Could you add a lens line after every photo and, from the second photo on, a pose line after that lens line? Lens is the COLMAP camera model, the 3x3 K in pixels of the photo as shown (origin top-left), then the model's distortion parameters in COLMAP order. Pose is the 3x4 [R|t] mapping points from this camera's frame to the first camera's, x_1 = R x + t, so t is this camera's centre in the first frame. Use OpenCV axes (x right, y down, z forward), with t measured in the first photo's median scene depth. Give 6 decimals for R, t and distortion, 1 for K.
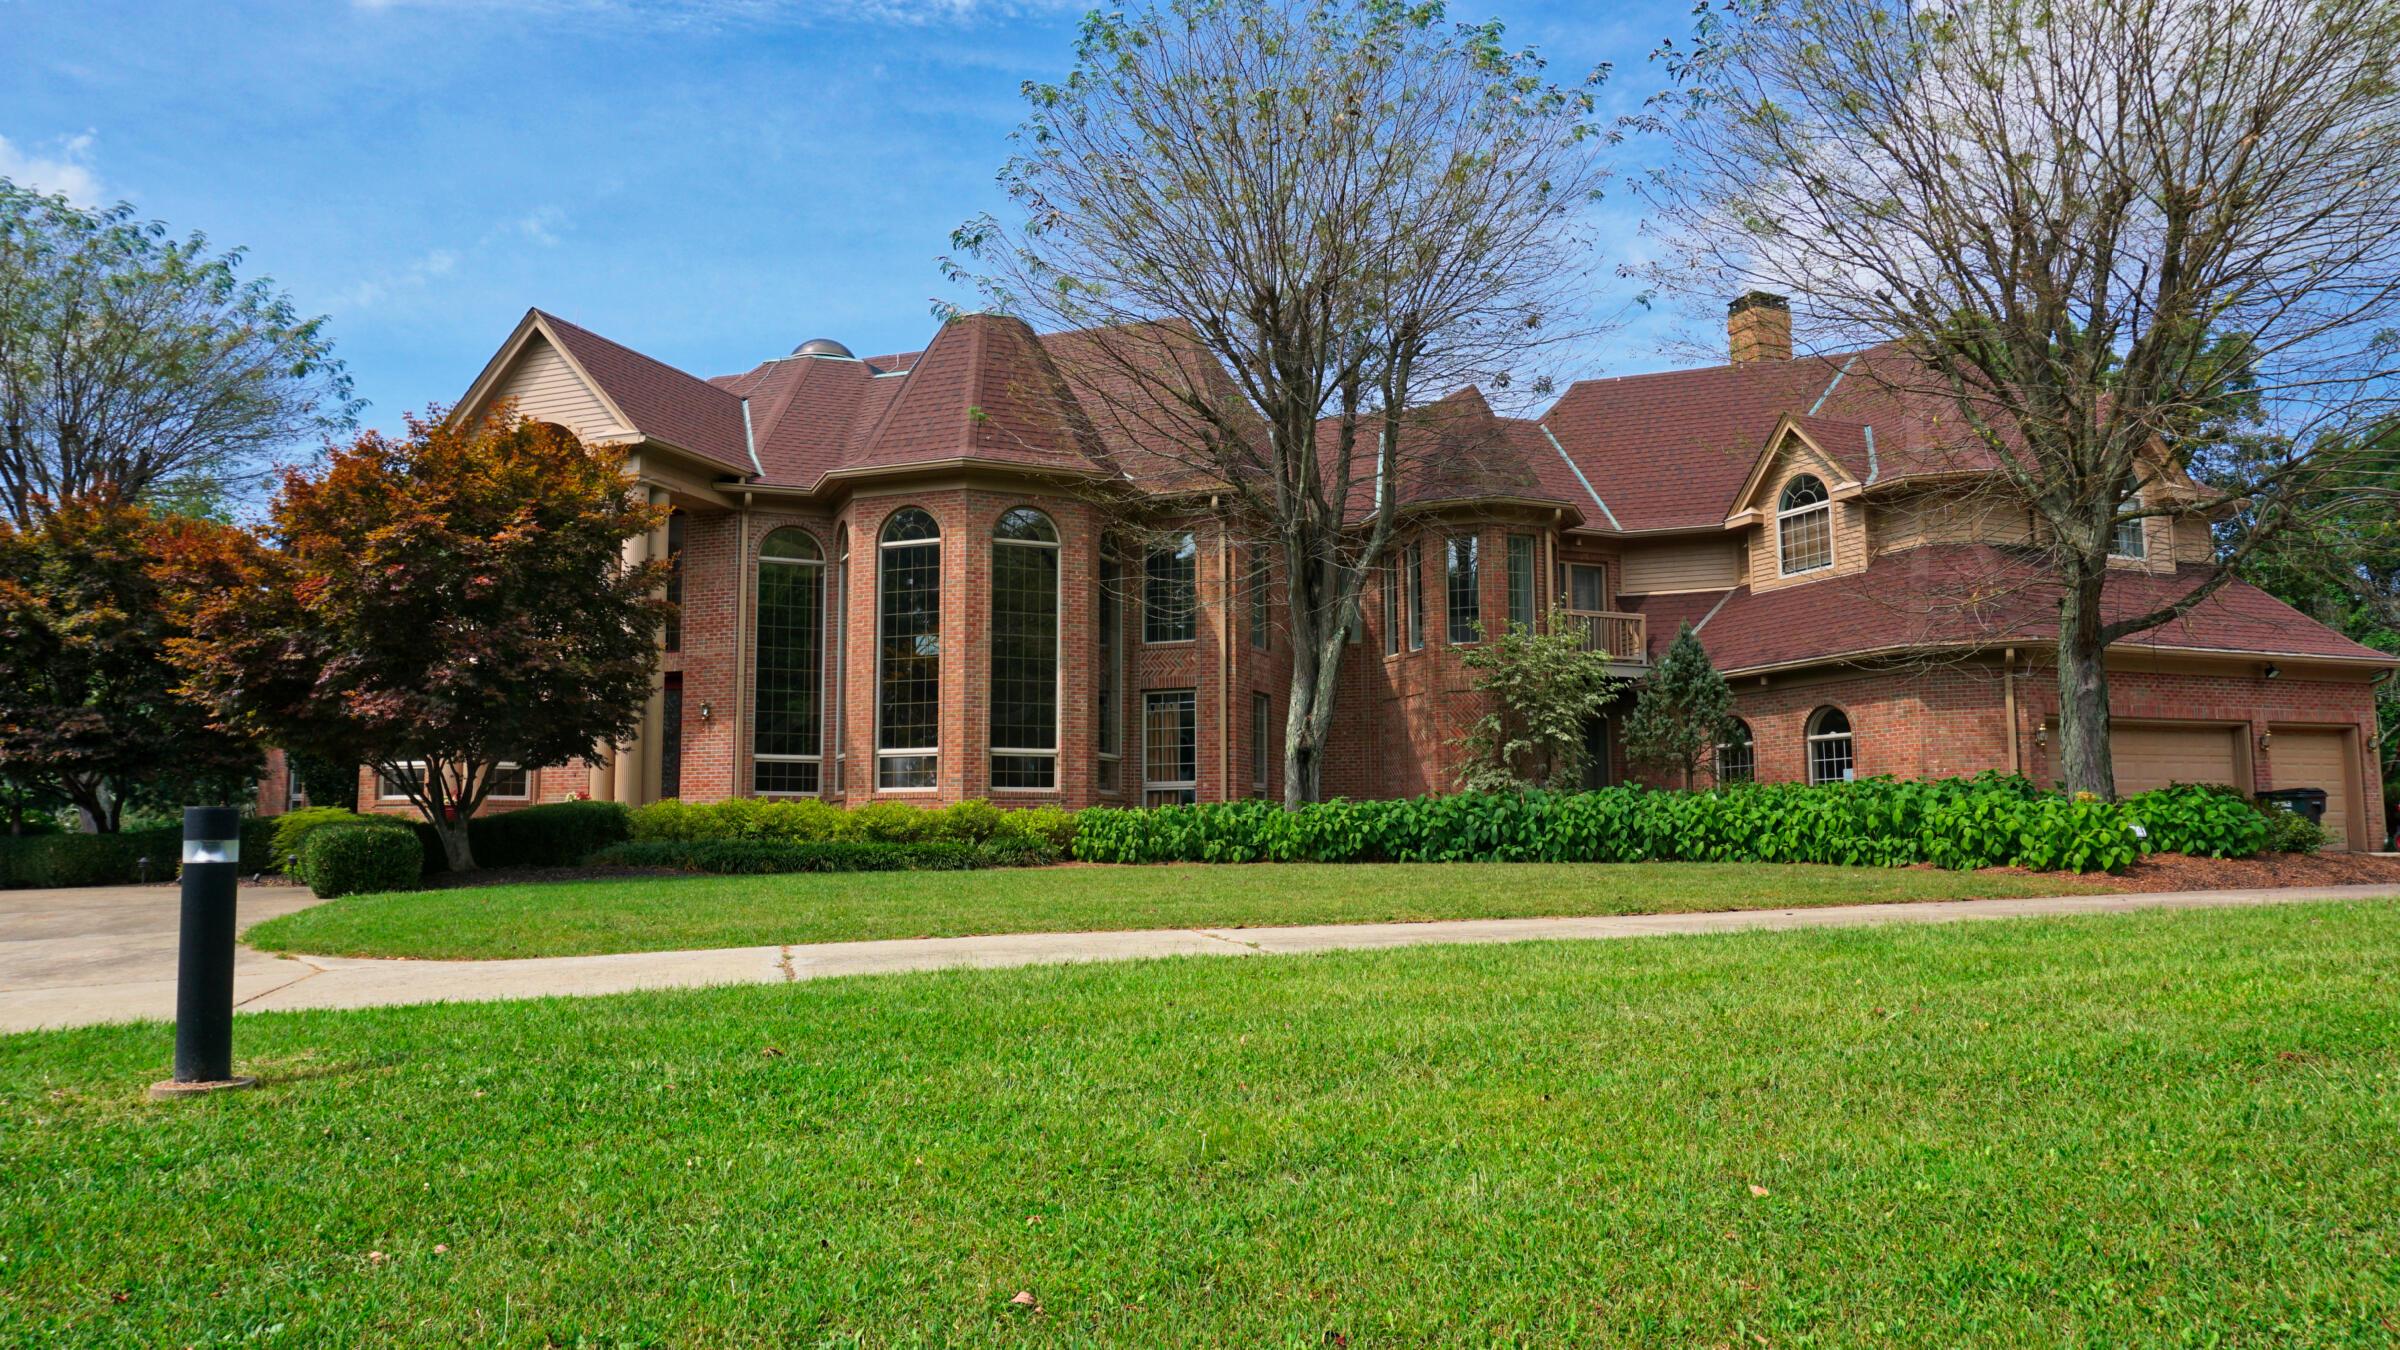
lens RADIAL K [[1605.2, 0, 1202.8], [0, 1605.2, 687.5], [0, 0, 1]] dist [-0.043416, 0.035246]
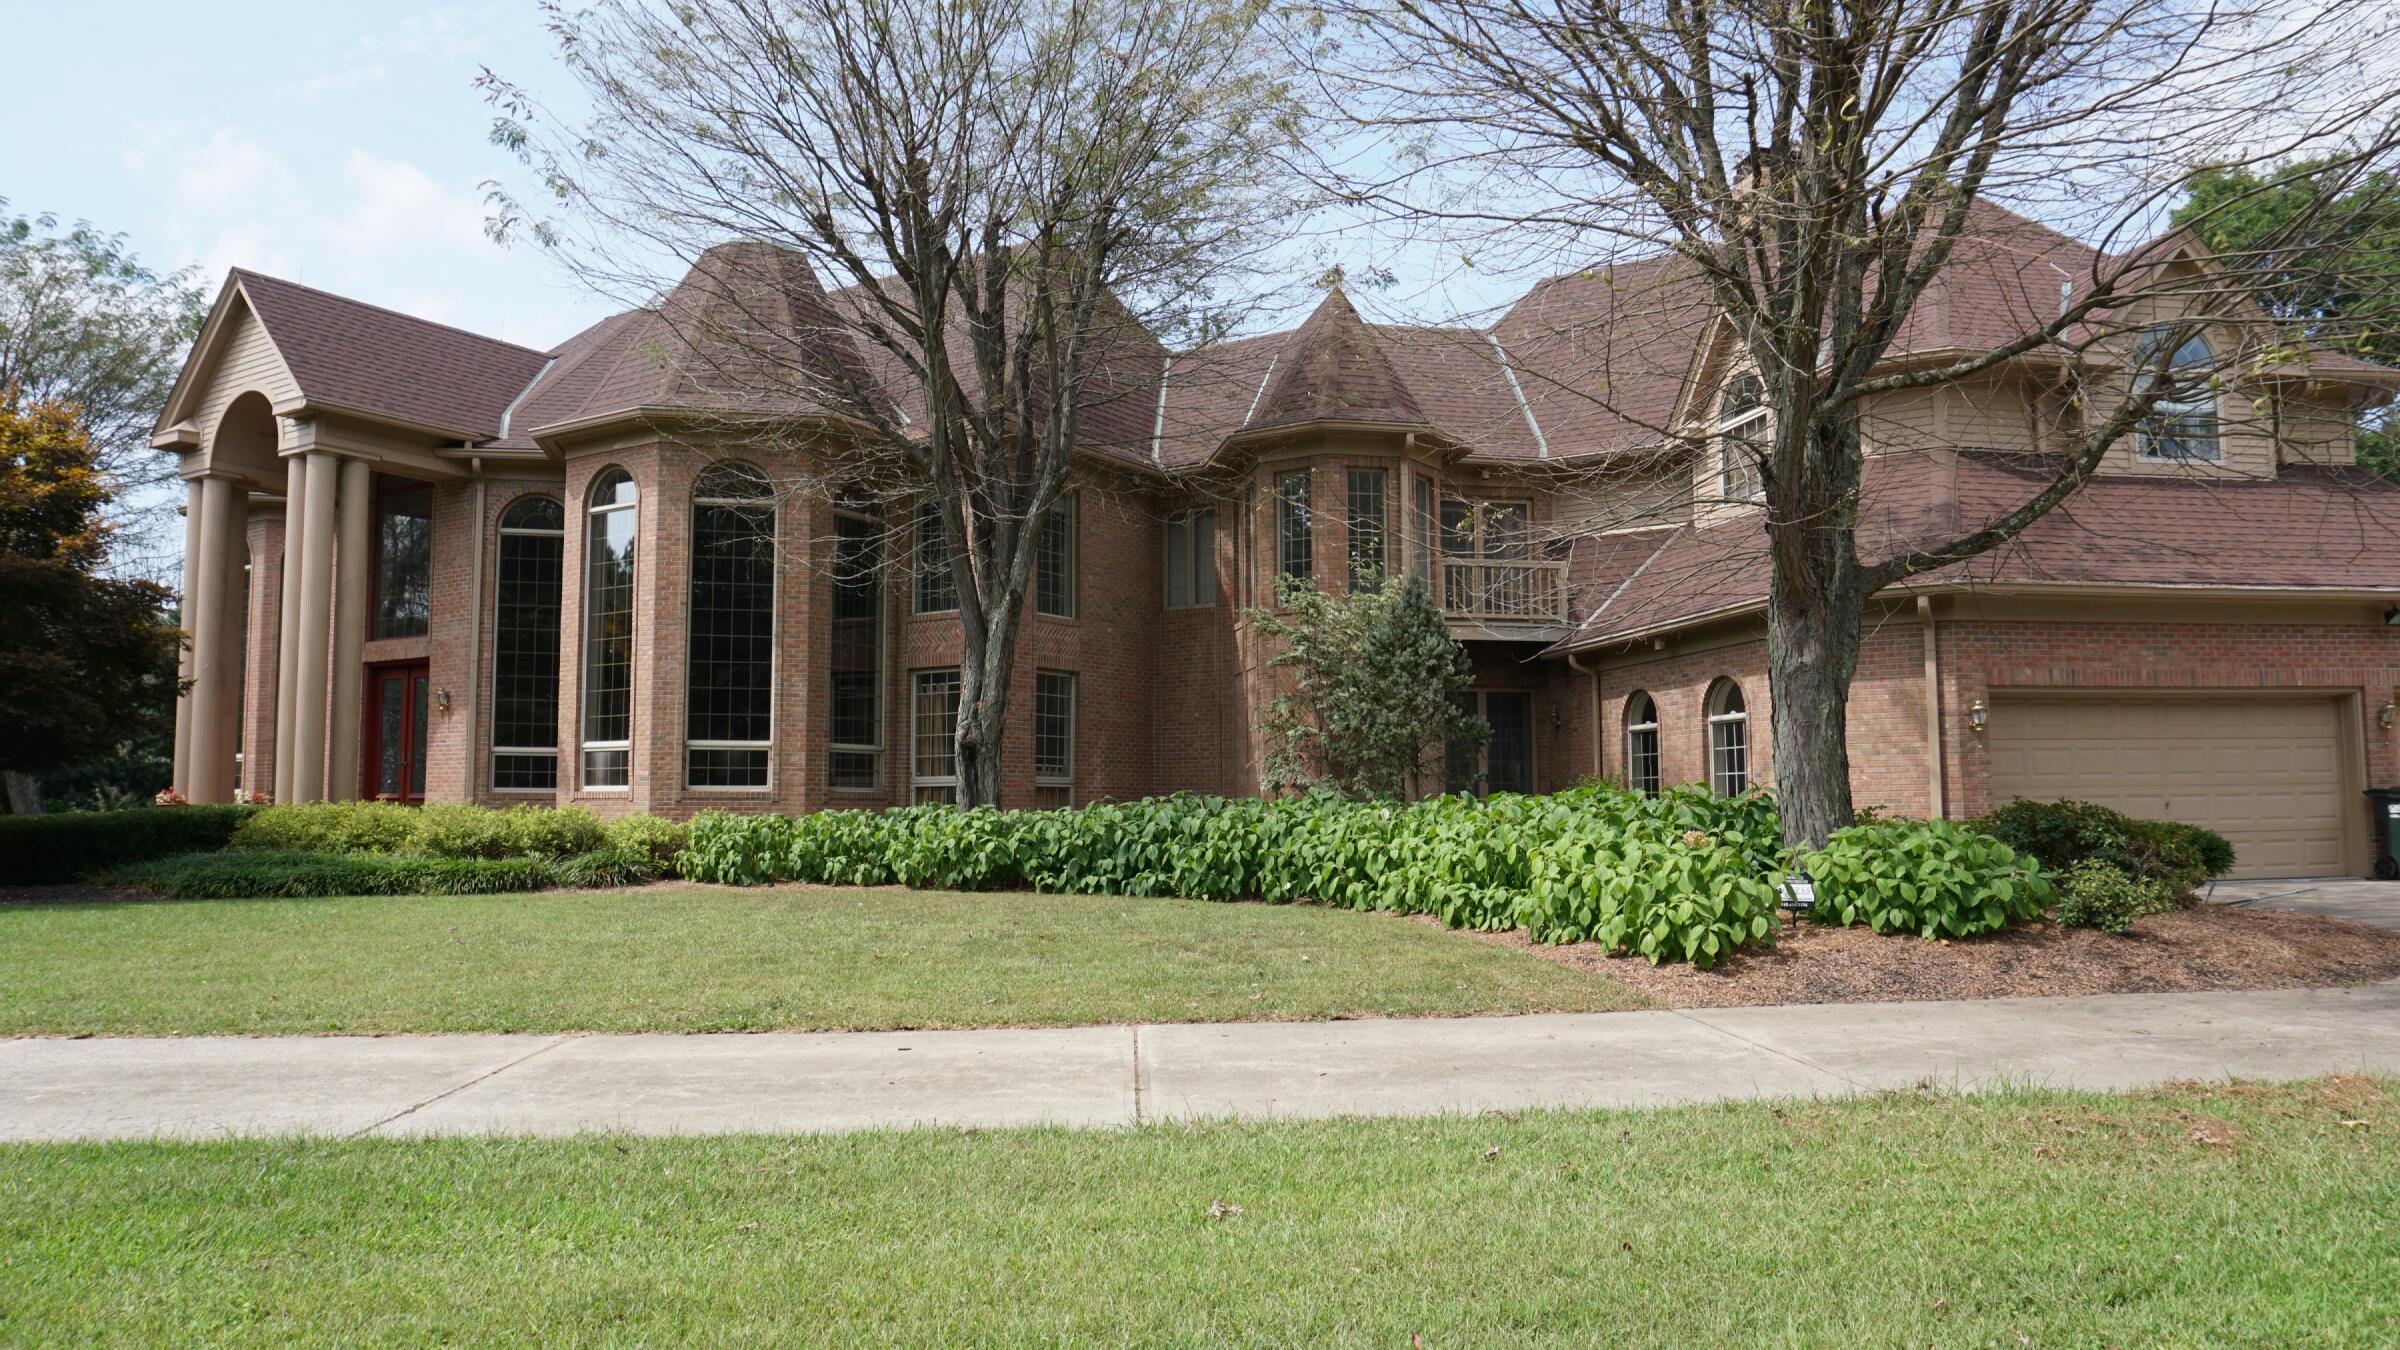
lens RADIAL K [[1582.1, 0, 1200.0], [0, 1582.1, 675.0], [0, 0, 1]] dist [-0.049571, 0.001061]
pose [[0.976014, -0.015166, -0.217178, 0.323105], [0.018554, 0.999736, 0.013571, -0.004205], [0.216915, -0.017275, 0.976038, 0.232232]]
